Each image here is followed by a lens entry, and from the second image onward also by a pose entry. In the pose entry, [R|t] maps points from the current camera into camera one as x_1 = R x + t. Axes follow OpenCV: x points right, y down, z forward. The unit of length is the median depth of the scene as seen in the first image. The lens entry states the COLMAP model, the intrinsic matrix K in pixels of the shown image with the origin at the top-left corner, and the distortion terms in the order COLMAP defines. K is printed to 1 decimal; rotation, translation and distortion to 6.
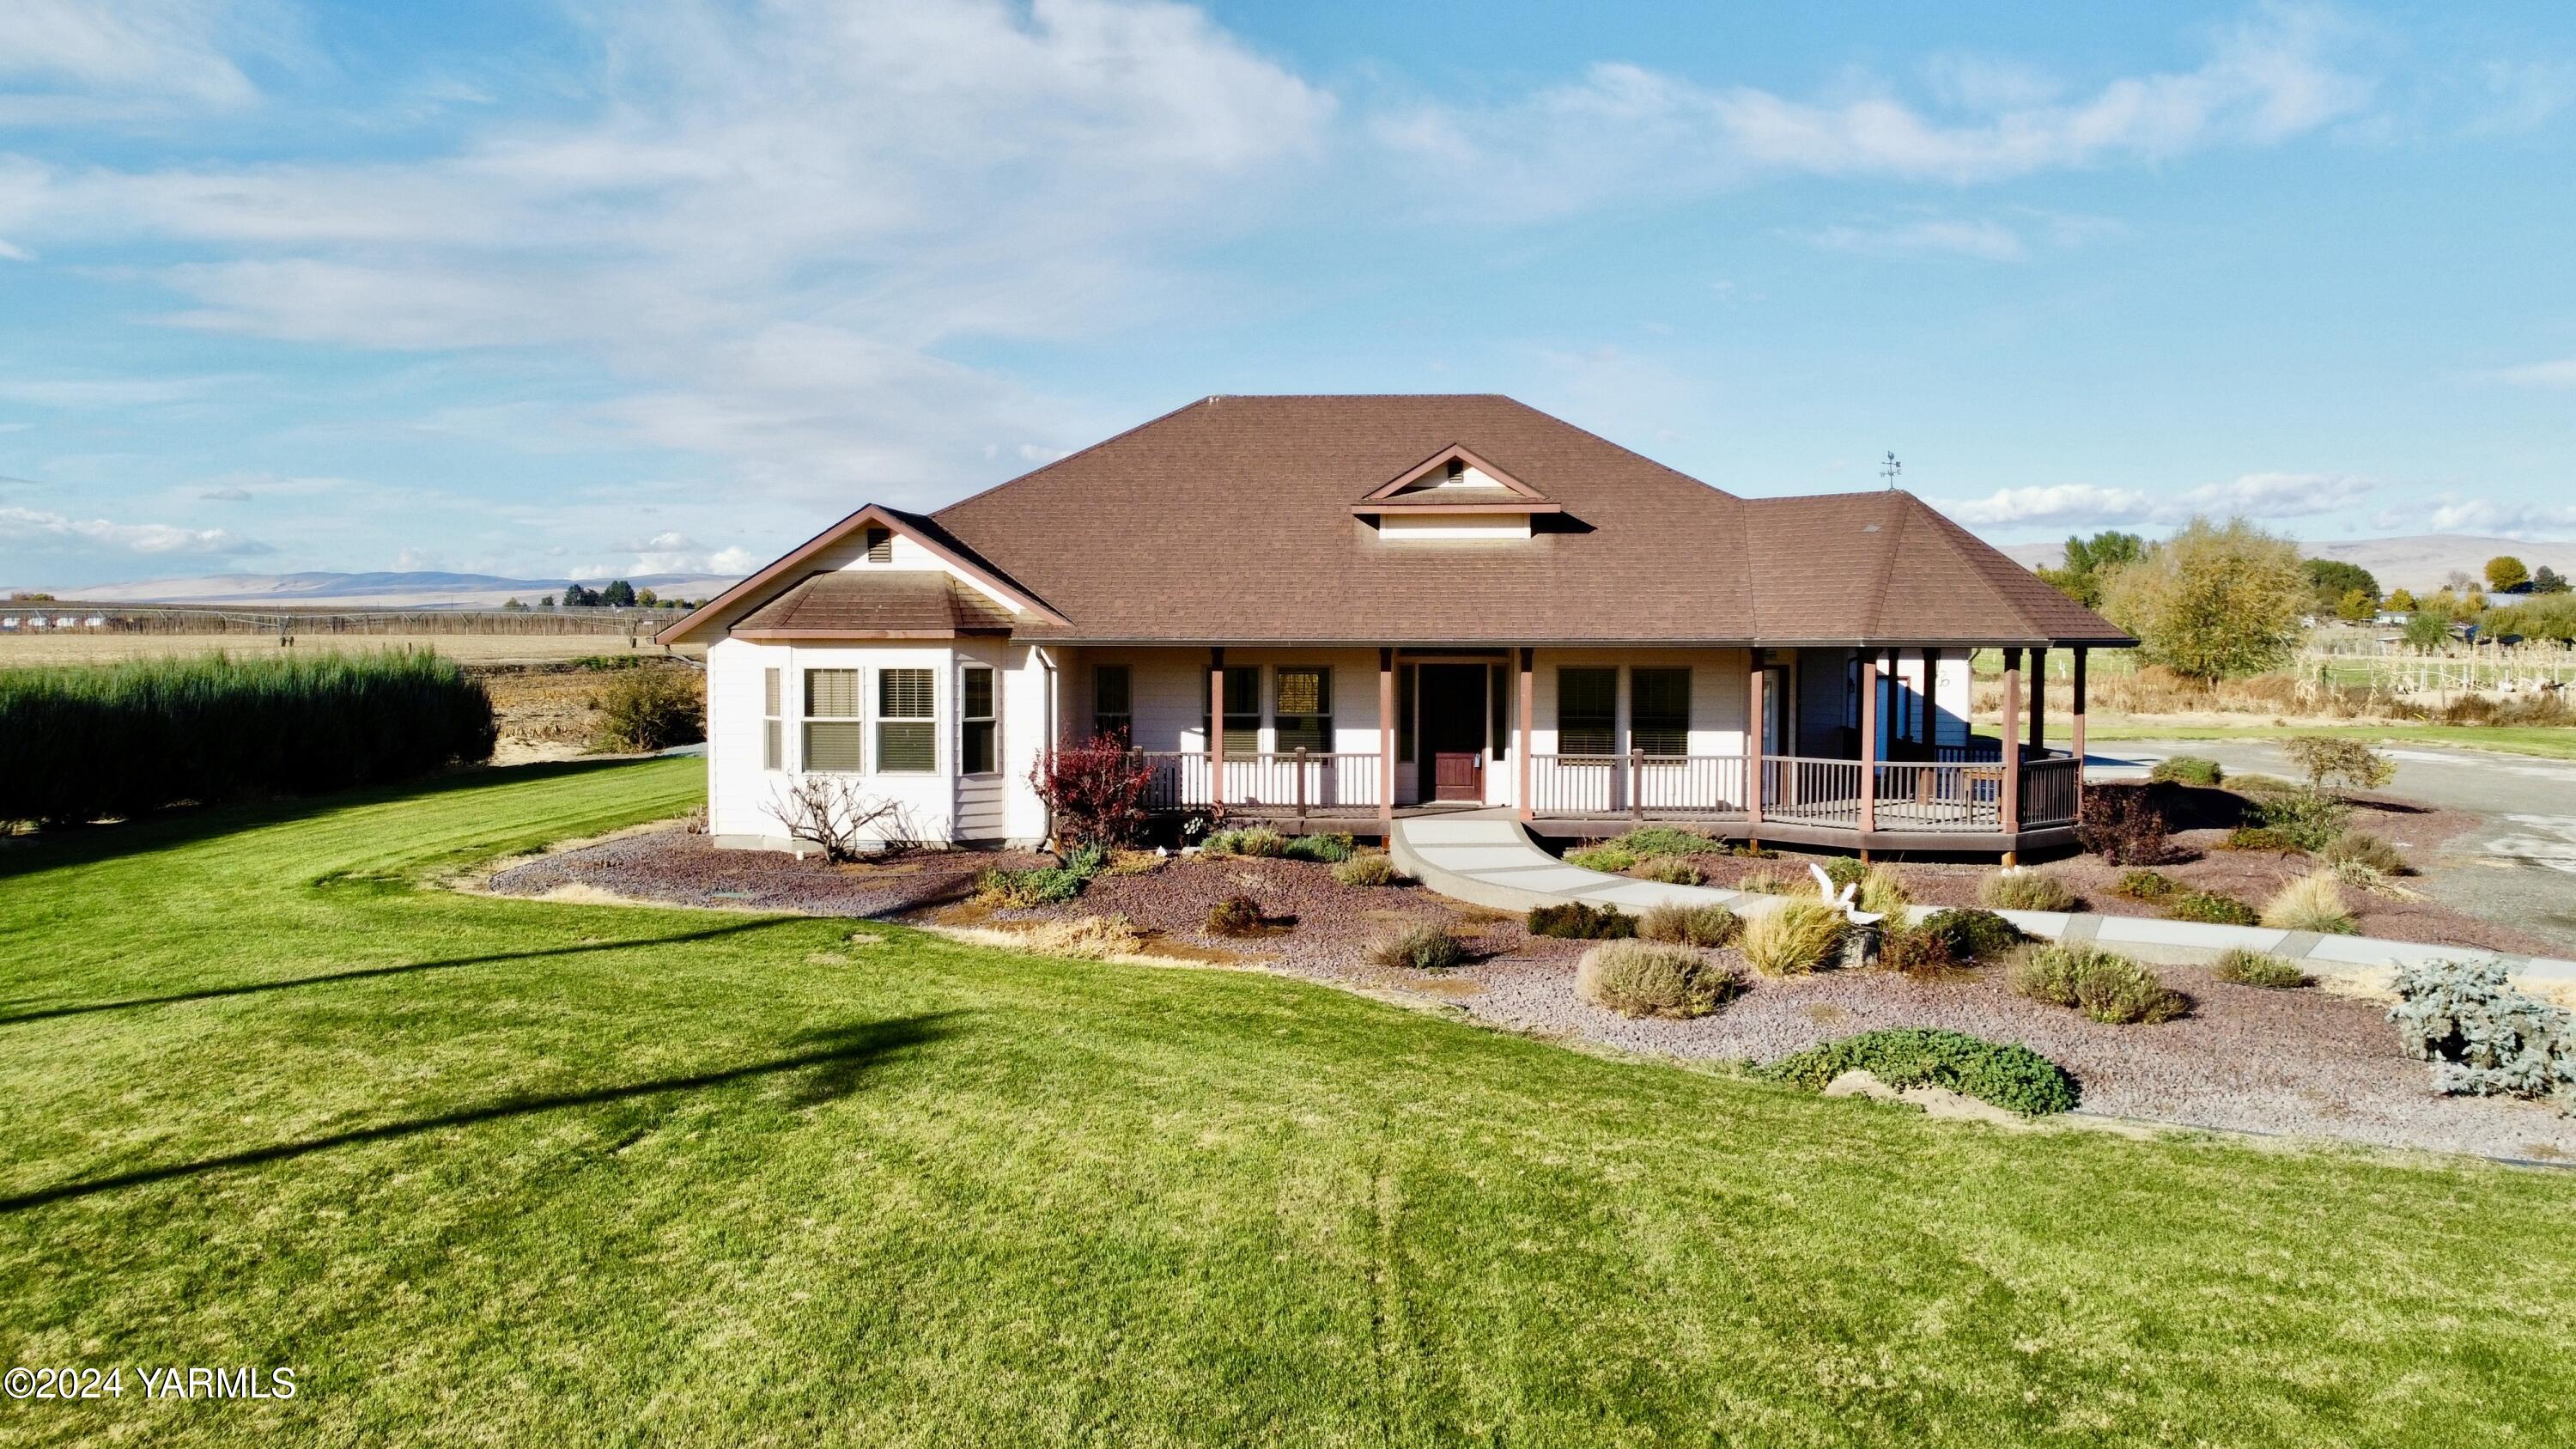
lens RADIAL K [[1948.8, 0, 1295.7], [0, 1948.8, 715.6], [0, 0, 1]] dist [0.001123, -0.003211]
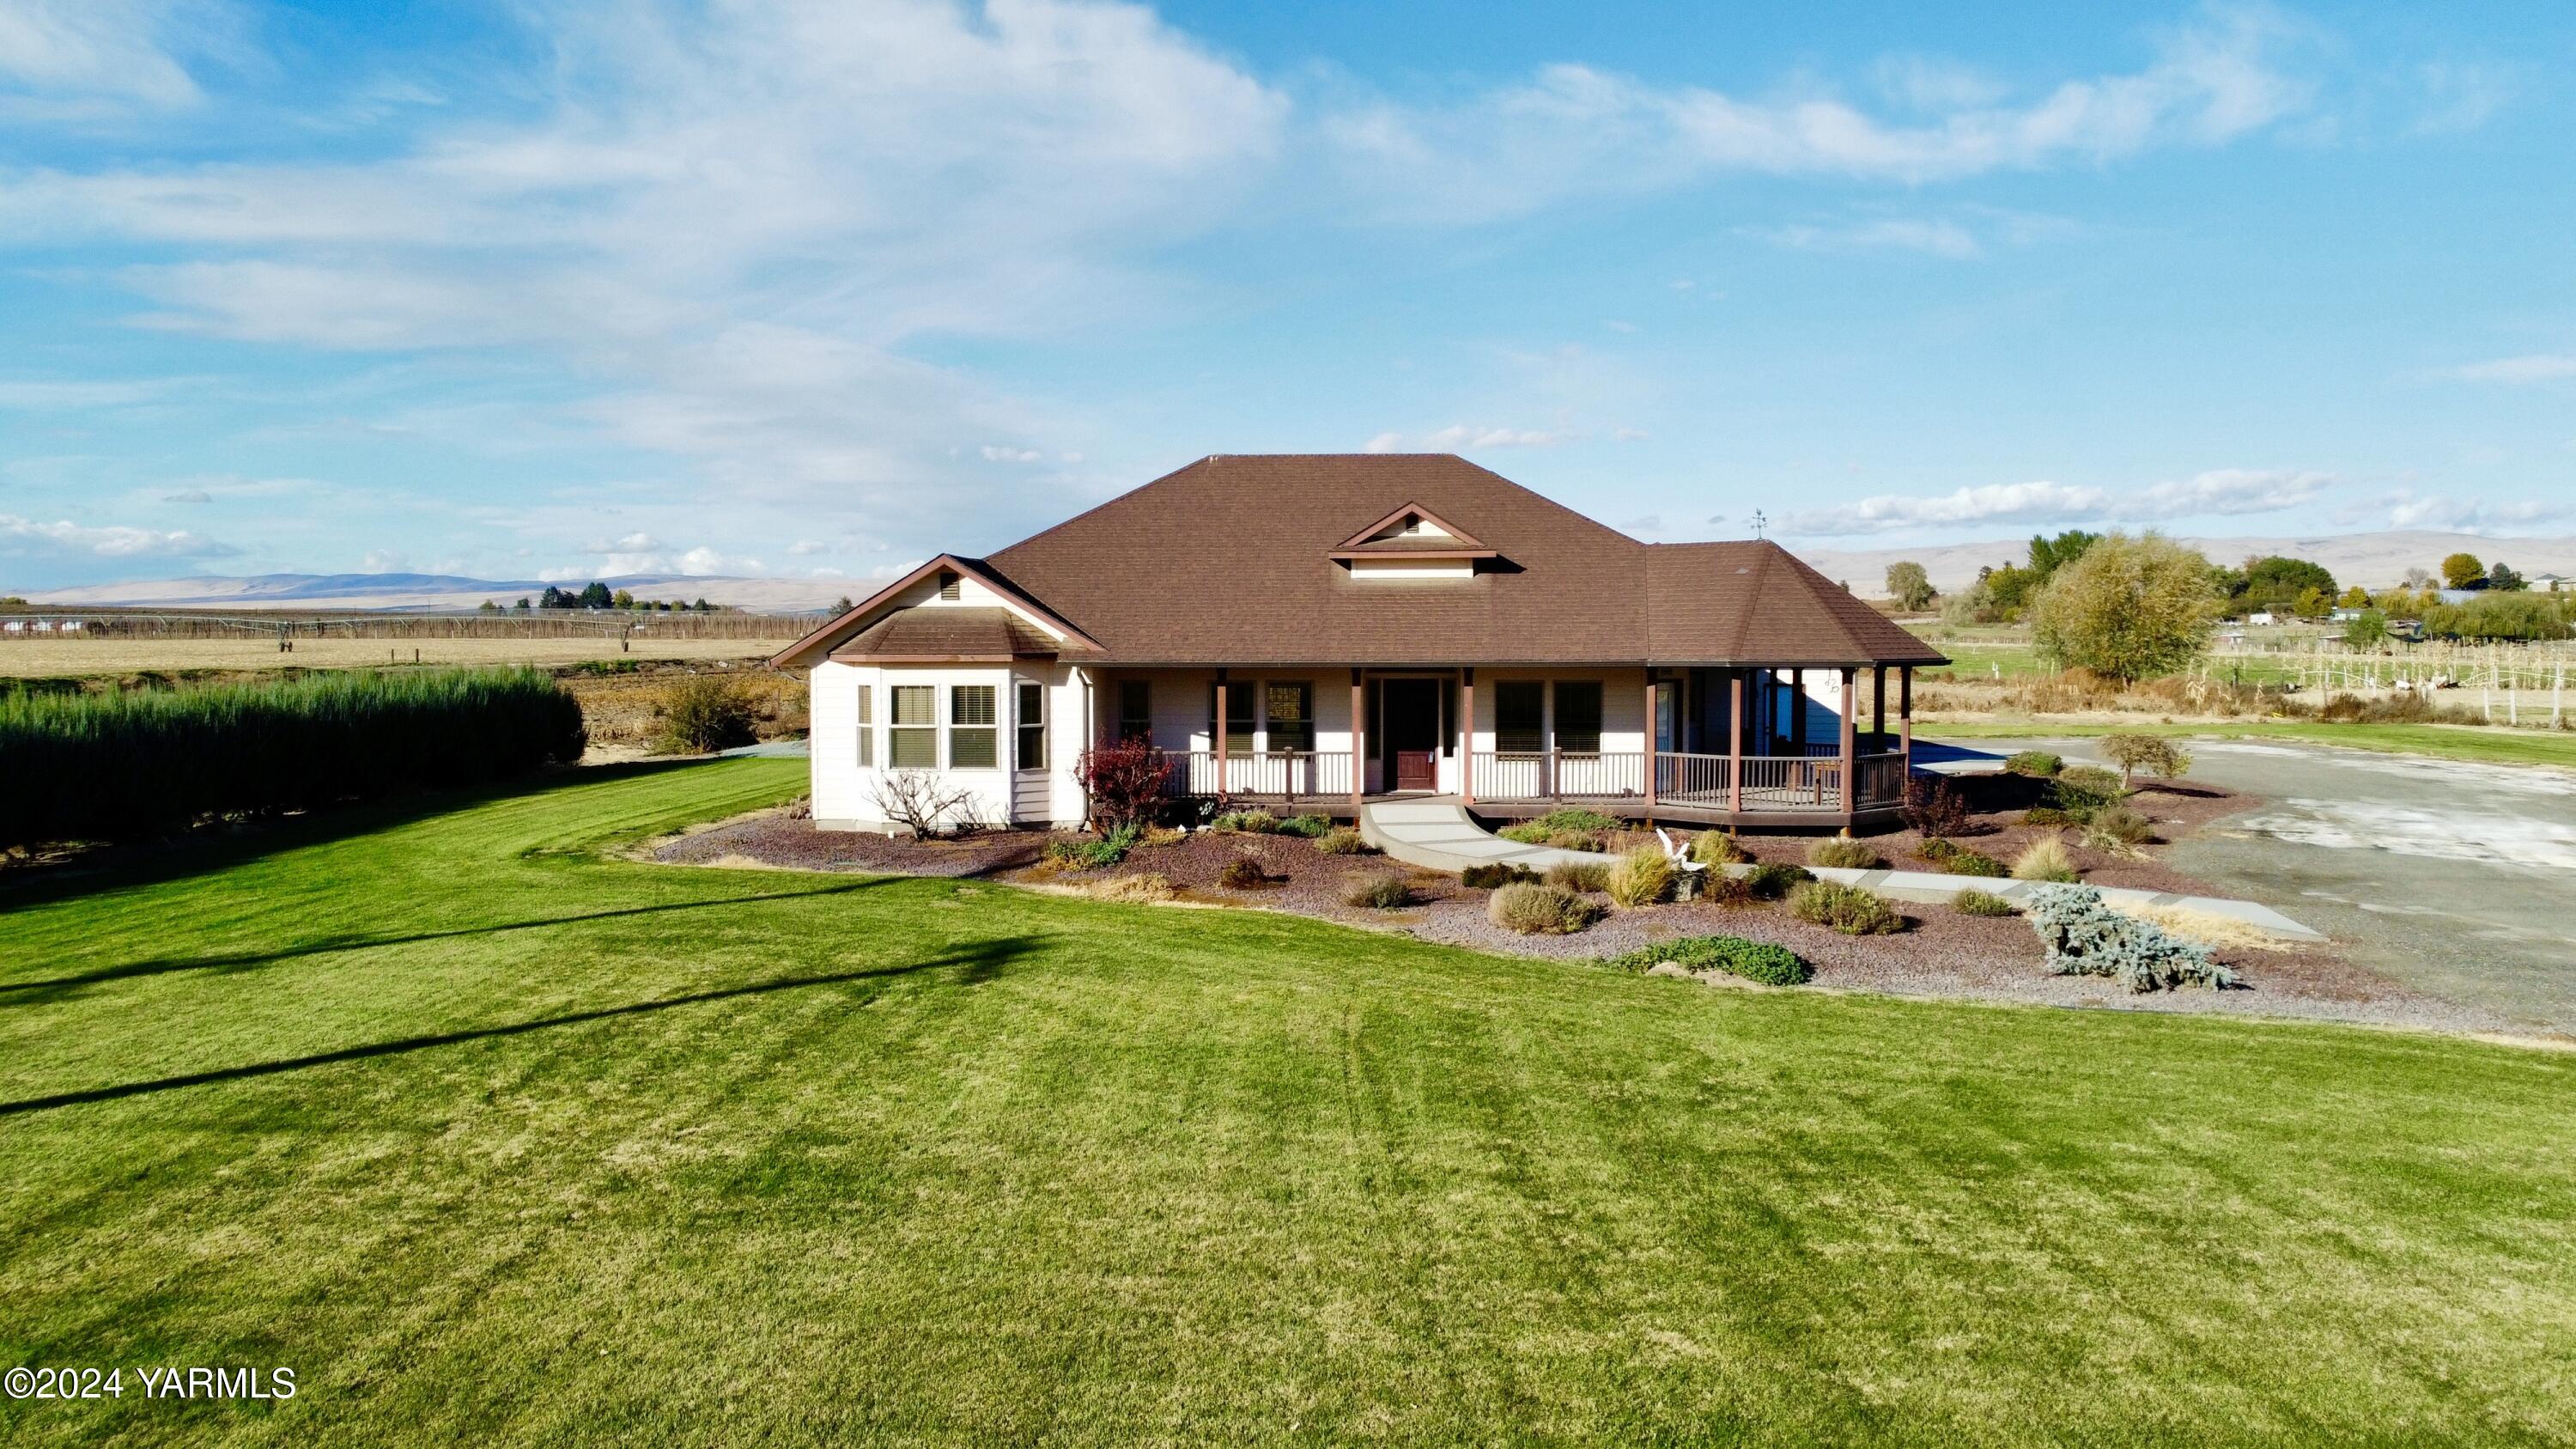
lens RADIAL K [[1948.8, 0, 1295.7], [0, 1948.8, 715.6], [0, 0, 1]] dist [0.001123, -0.003211]
pose [[0.999918, -0.003952, 0.012191, -0.008104], [0.003945, 0.999992, 0.000595, -0.004645], [-0.012193, -0.000547, 0.999926, -0.253242]]
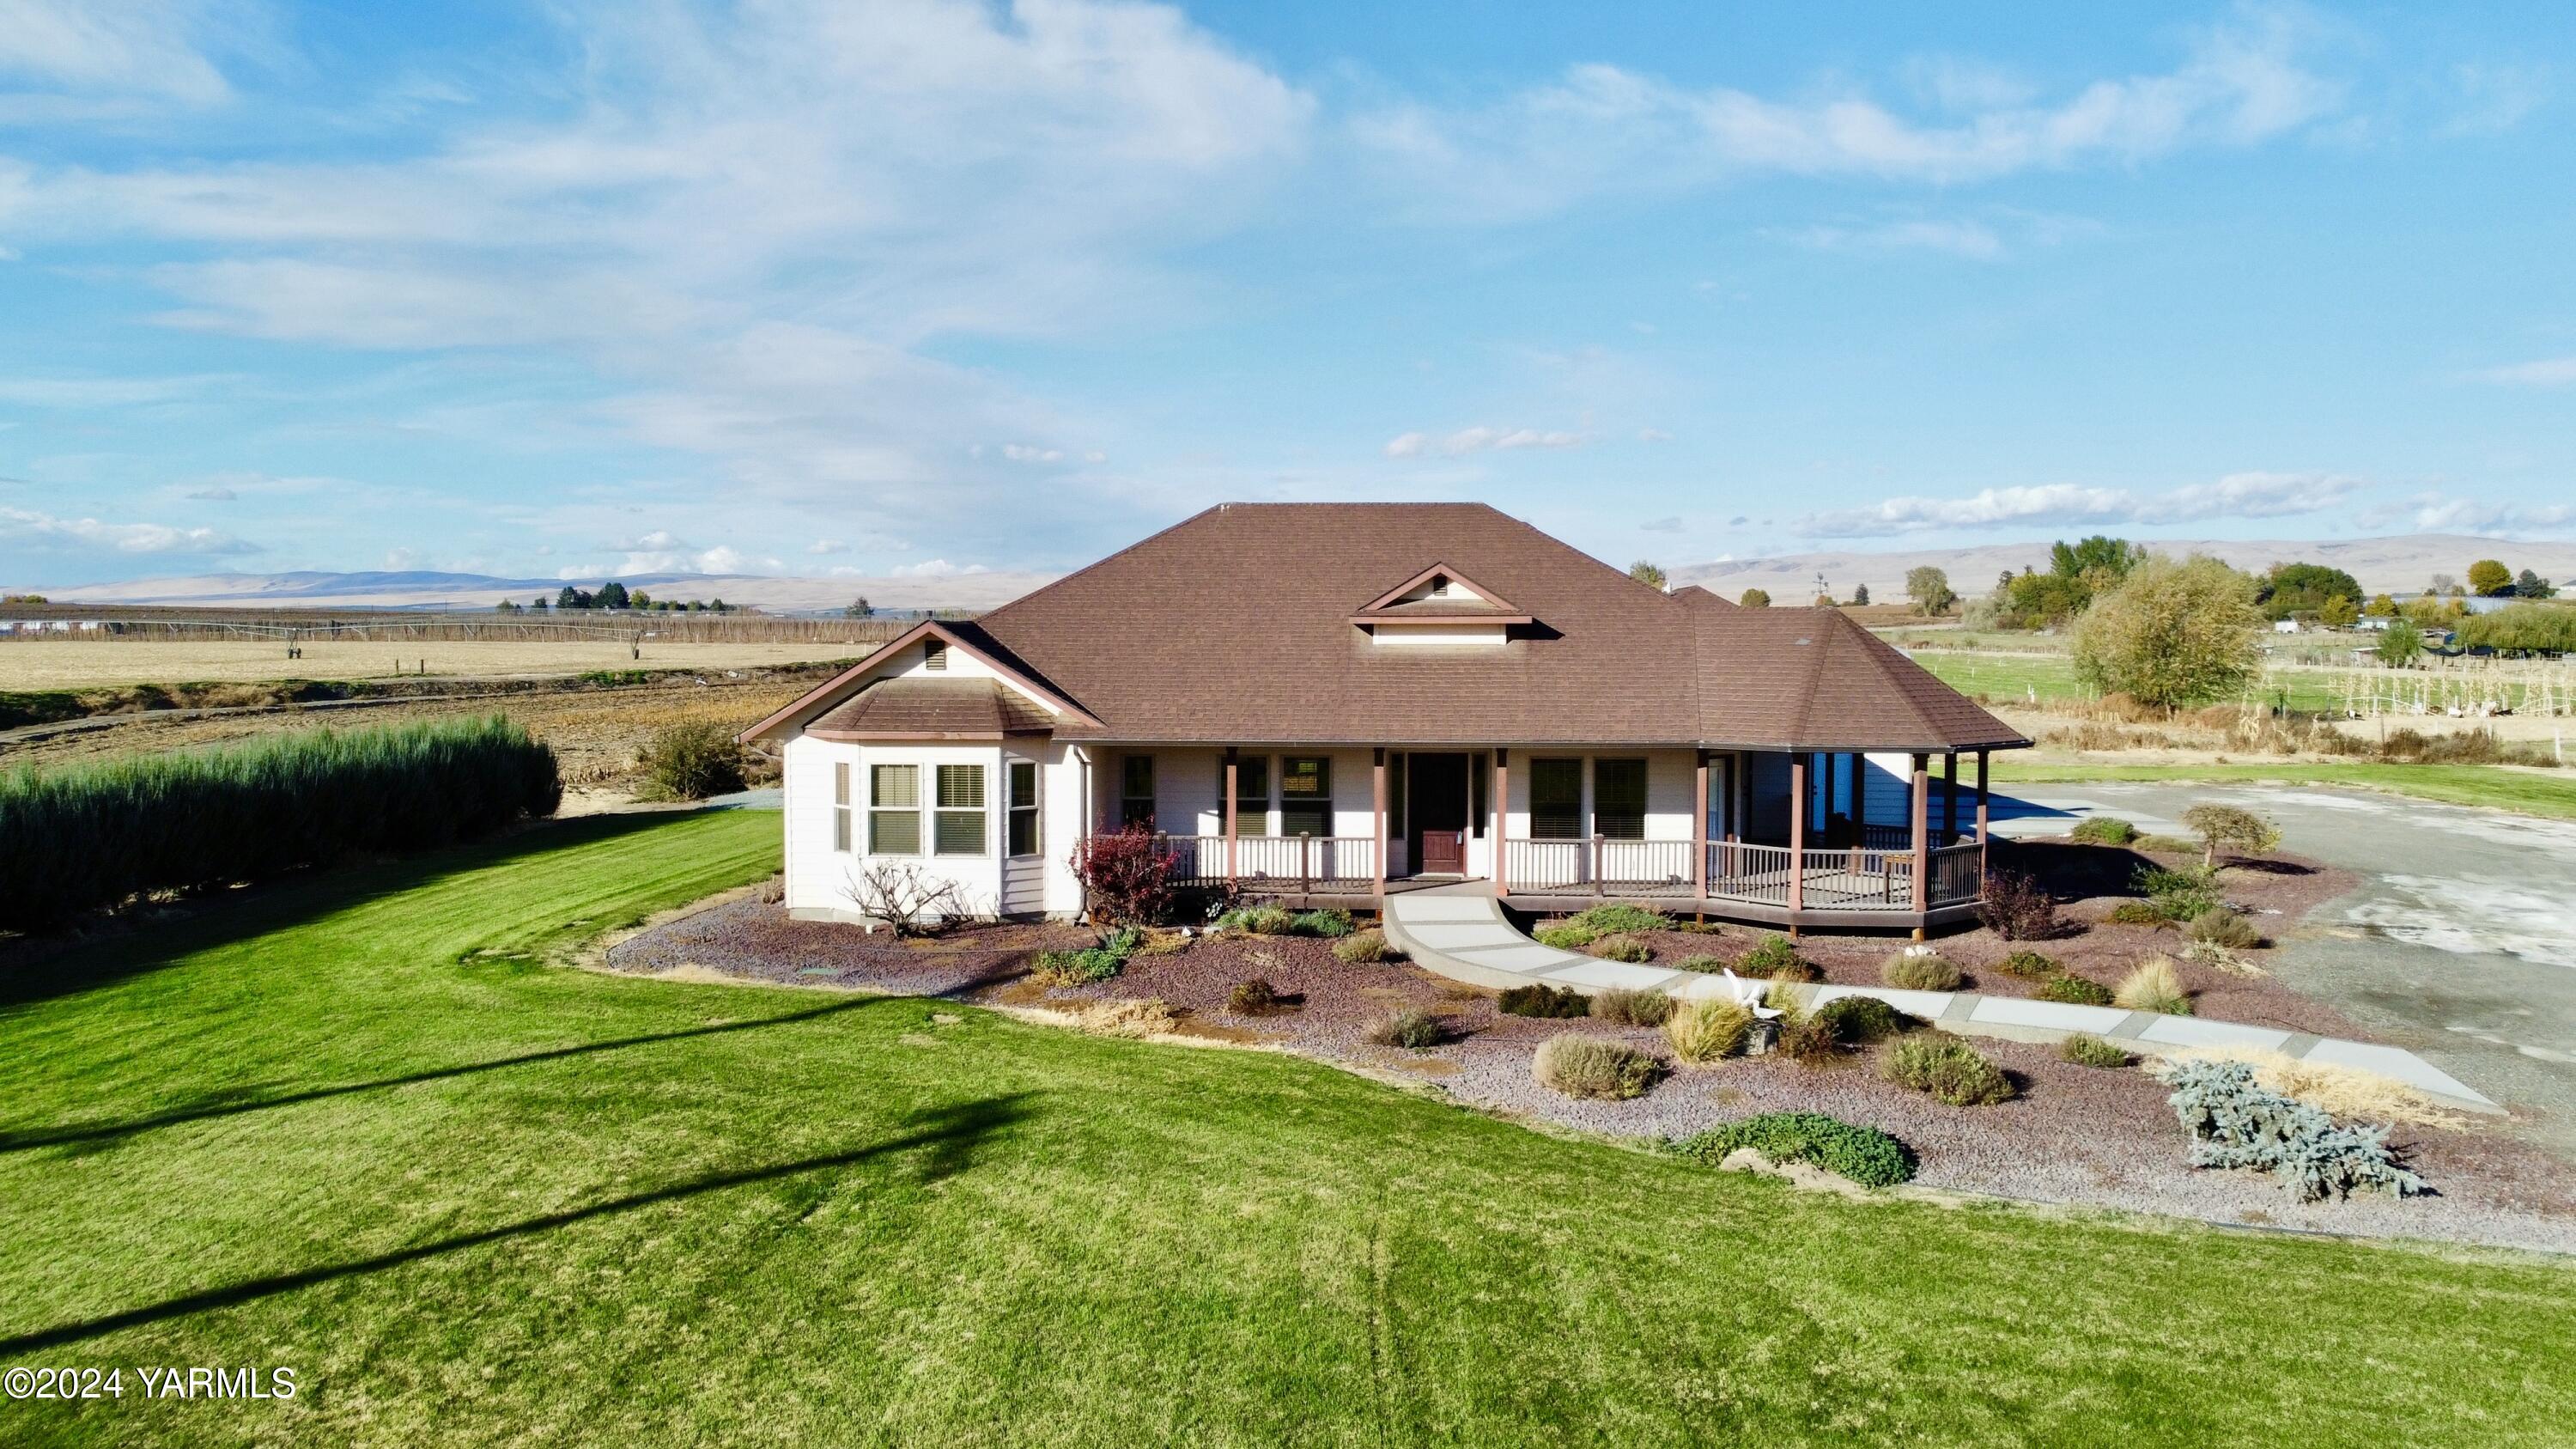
lens RADIAL K [[1948.8, 0, 1295.7], [0, 1948.8, 715.6], [0, 0, 1]] dist [0.001123, -0.003211]
pose [[0.999992, -0.000436, 0.004053, -0.007365], [0.000434, 1.000000, 0.000422, -0.053202], [-0.004053, -0.000420, 0.999992, -0.145404]]
